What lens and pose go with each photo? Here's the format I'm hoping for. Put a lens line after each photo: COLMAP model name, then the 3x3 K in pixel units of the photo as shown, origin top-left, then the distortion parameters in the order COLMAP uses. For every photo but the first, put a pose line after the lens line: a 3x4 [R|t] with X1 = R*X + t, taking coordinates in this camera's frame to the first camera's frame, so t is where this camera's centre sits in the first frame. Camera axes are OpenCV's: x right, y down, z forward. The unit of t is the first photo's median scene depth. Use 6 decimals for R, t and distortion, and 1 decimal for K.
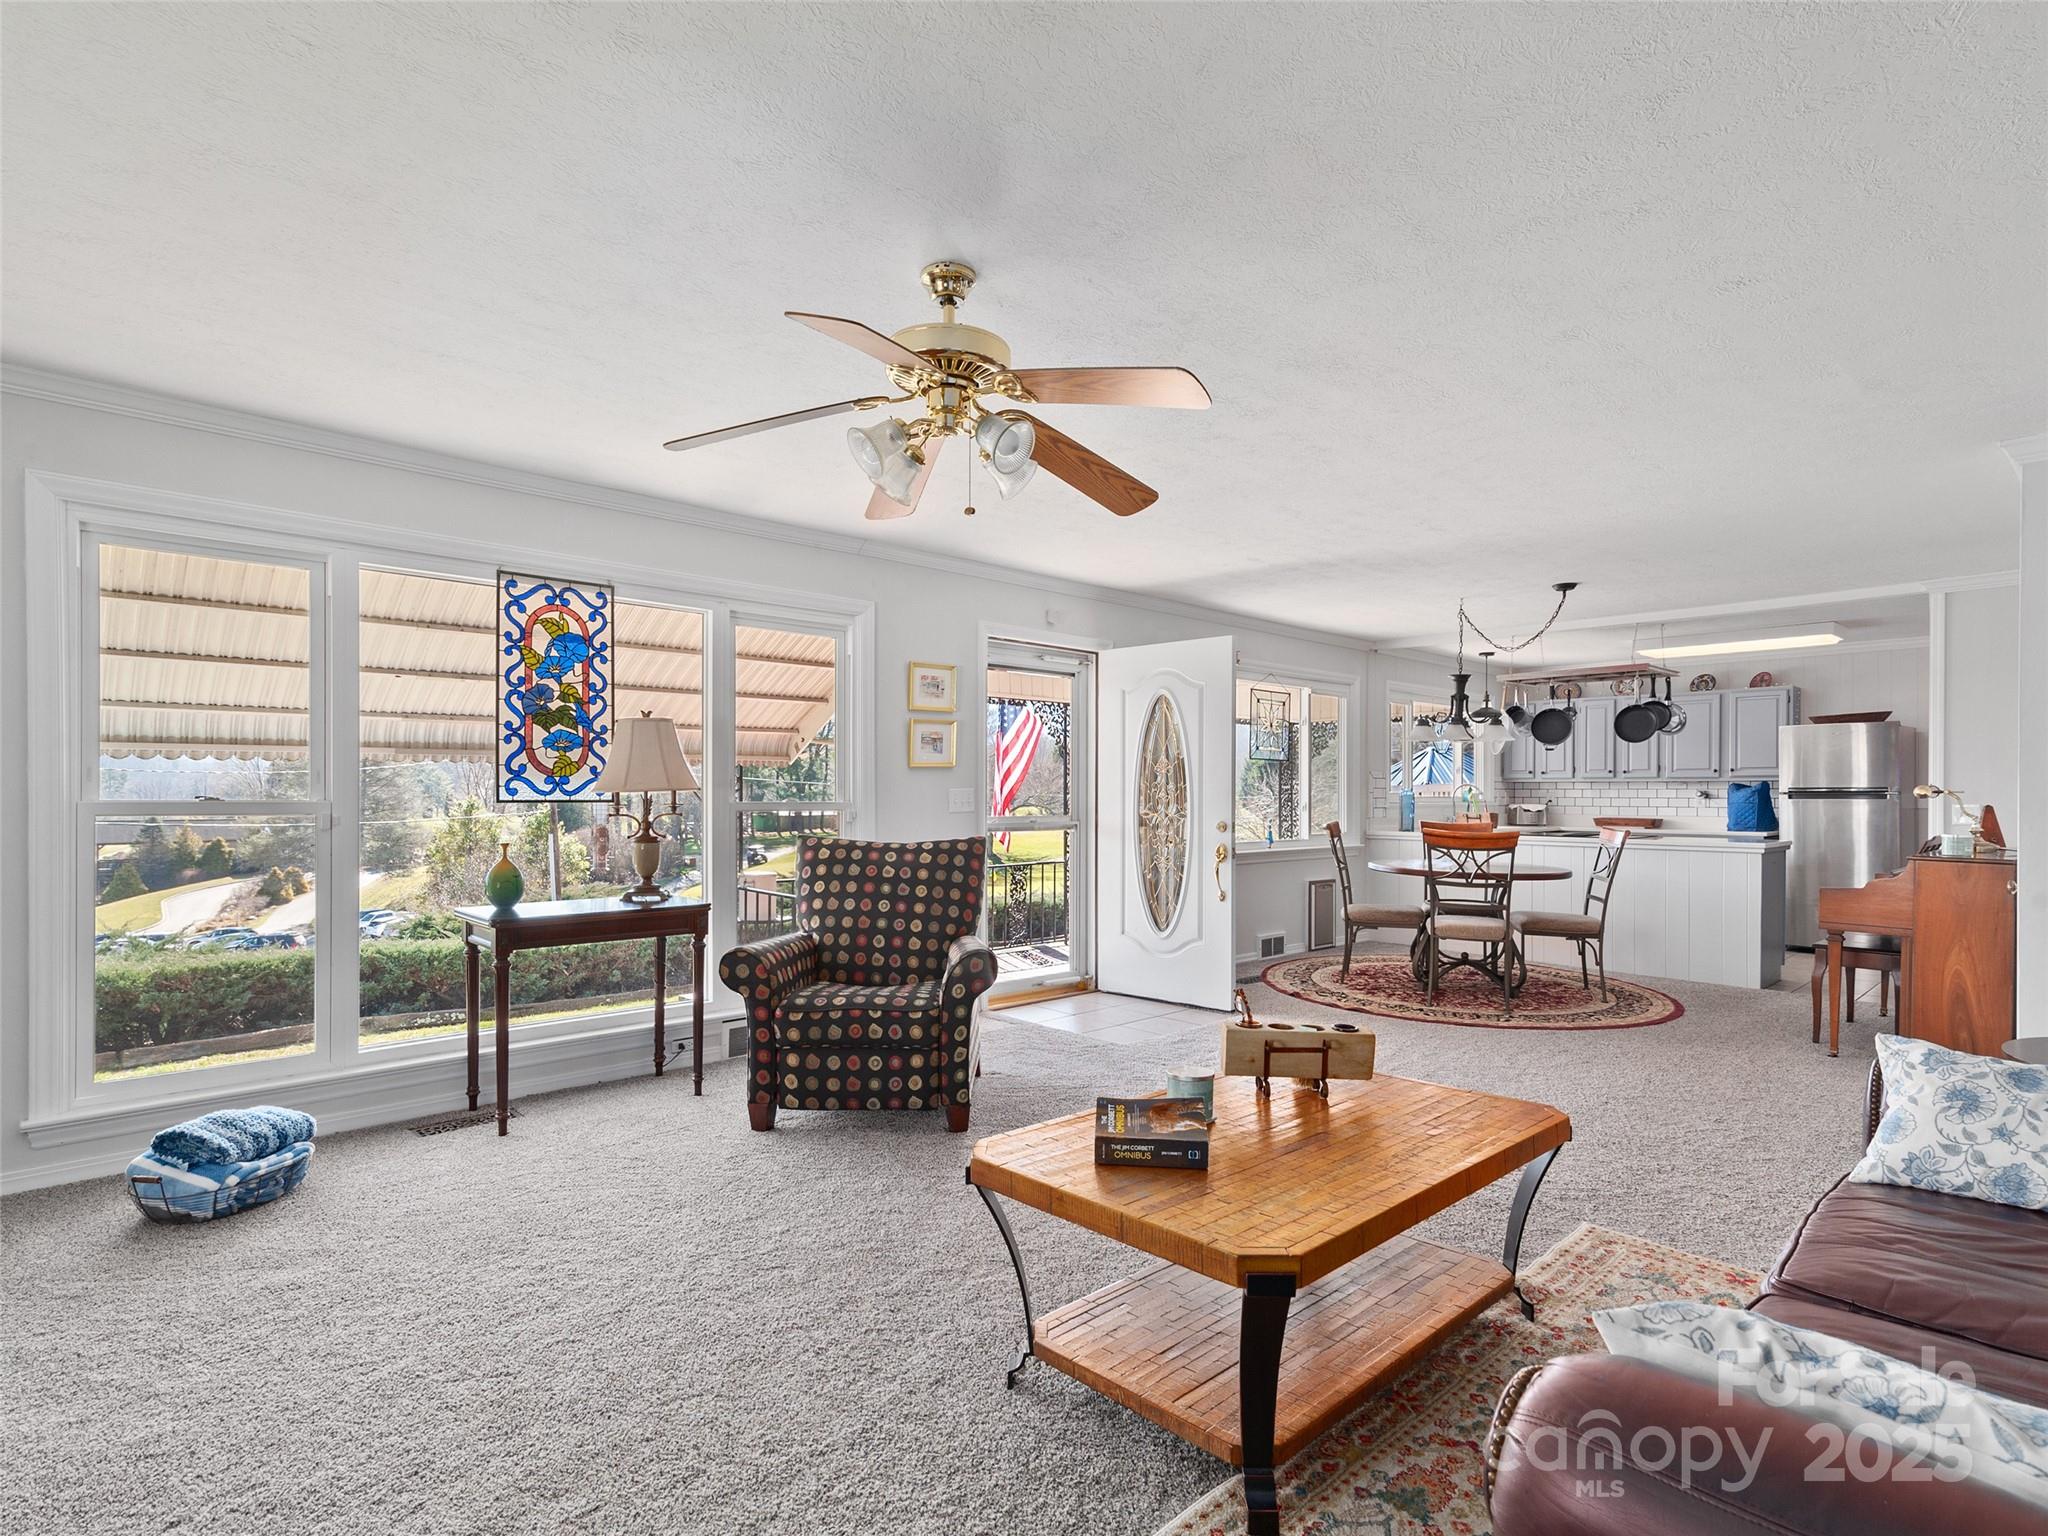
lens RADIAL K [[1057.6, 0, 1021.4], [0, 1057.6, 780.1], [0, 0, 1]] dist [0.007469, 0.000173]
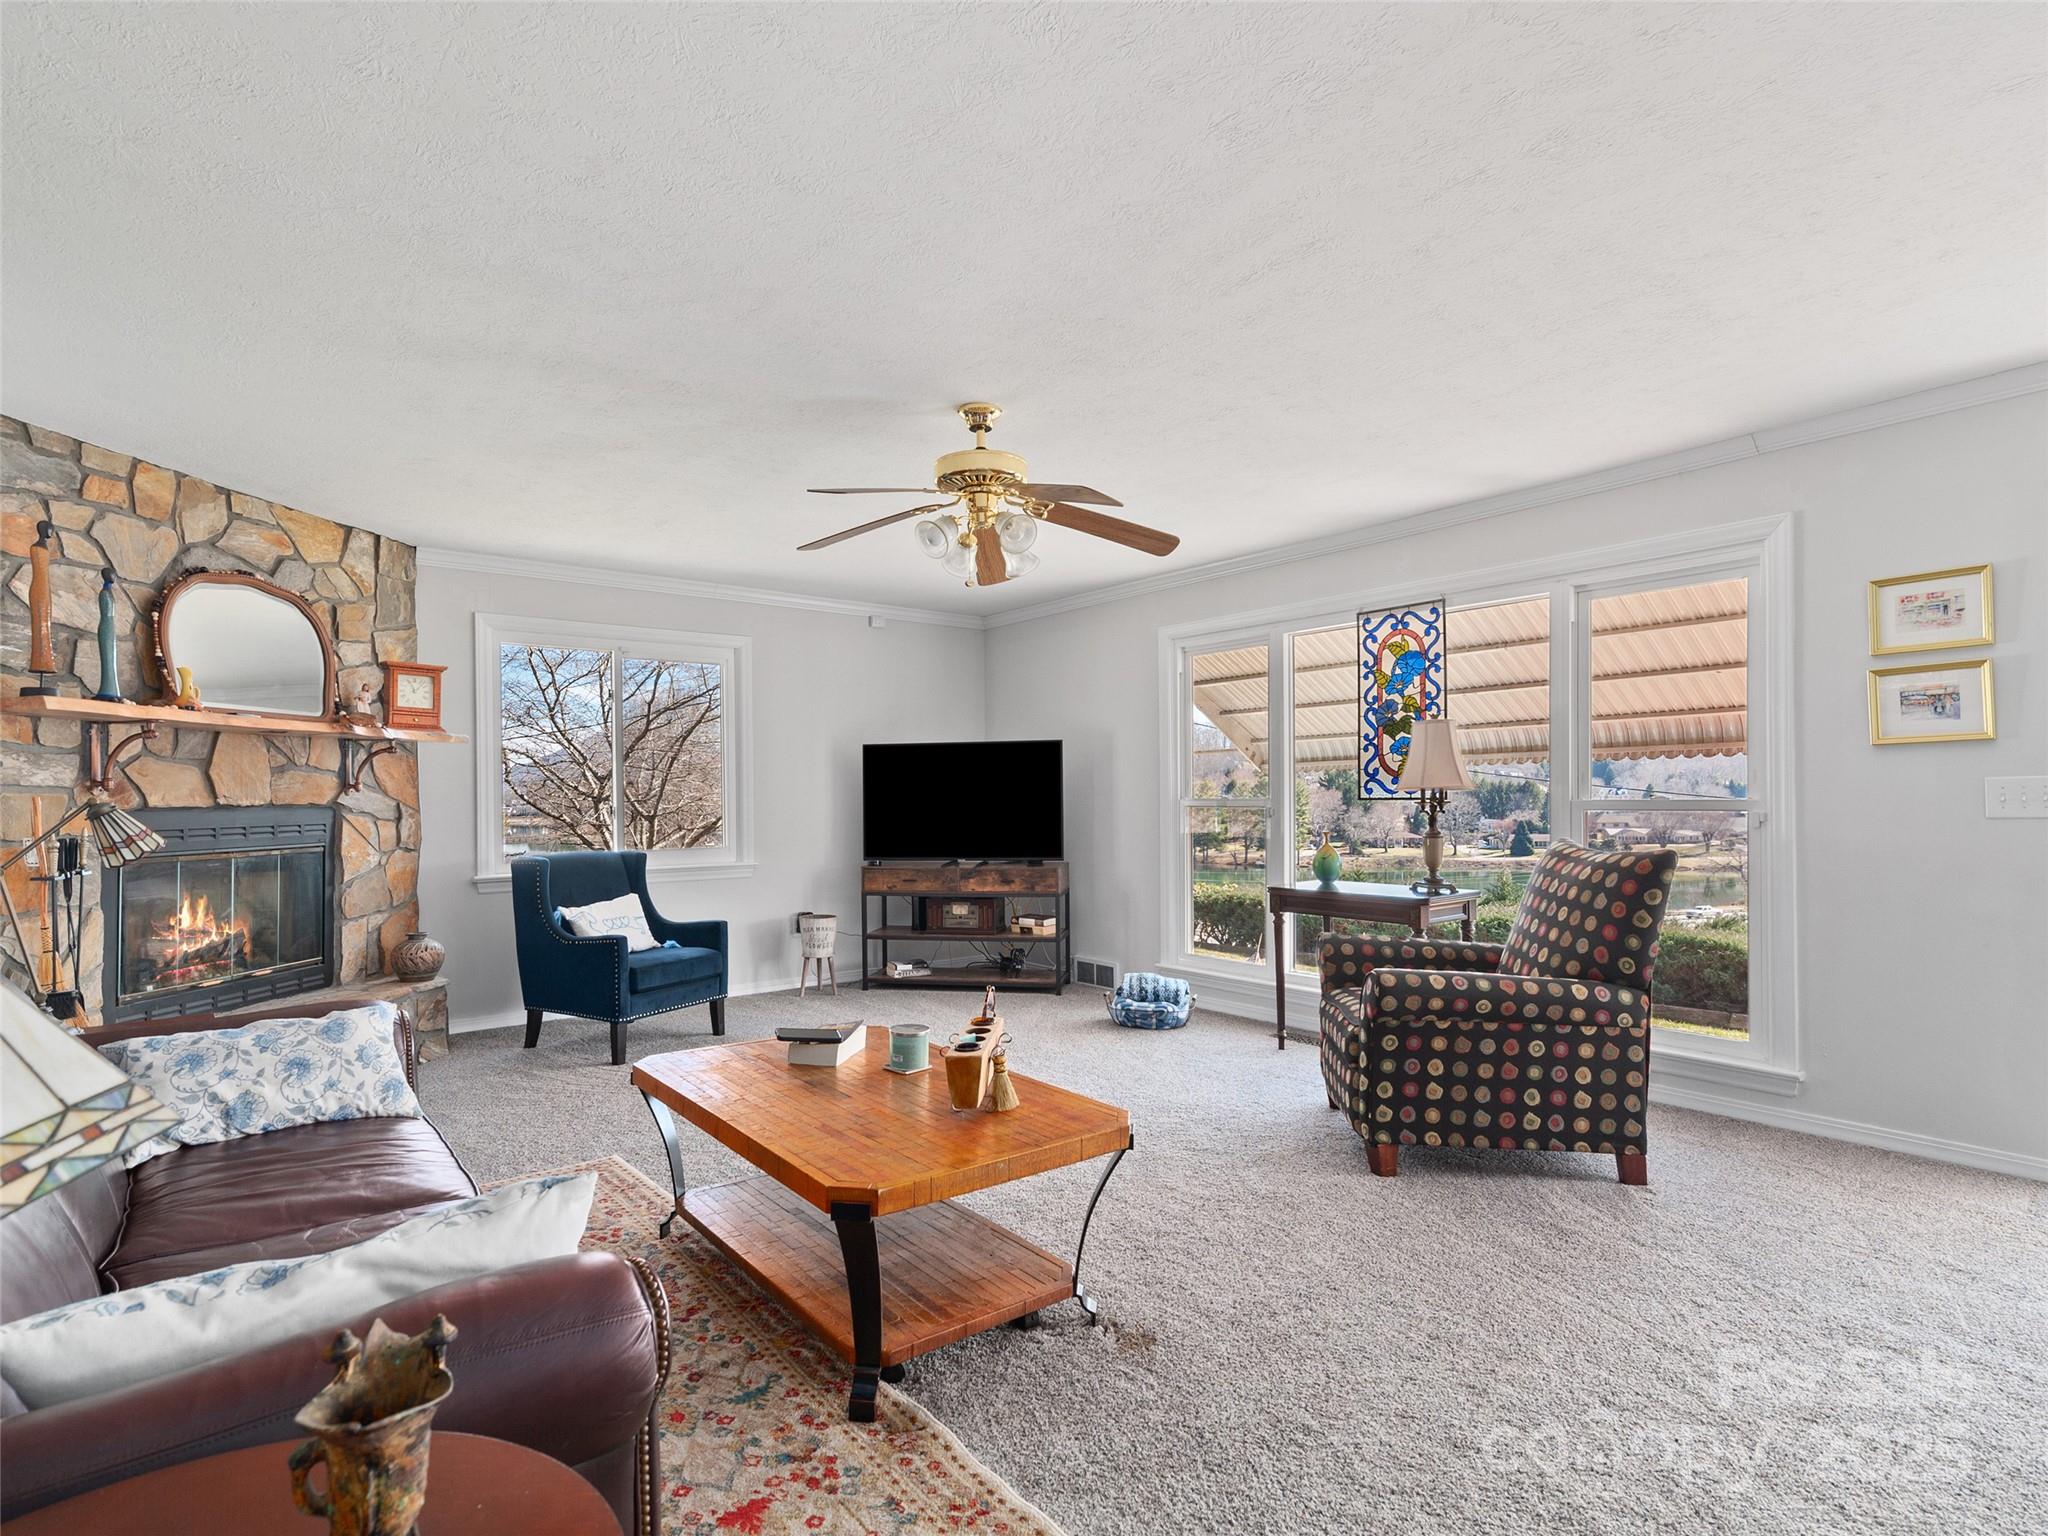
lens RADIAL K [[1057.6, 0, 1023.9], [0, 1057.6, 780.1], [0, 0, 1]] dist [0.007469, 0.000173]
pose [[-0.099935, -0.013433, -0.994903, 0.761112], [0.027061, 0.999502, -0.016213, 0.007366], [0.994626, -0.028544, -0.099521, 0.709556]]
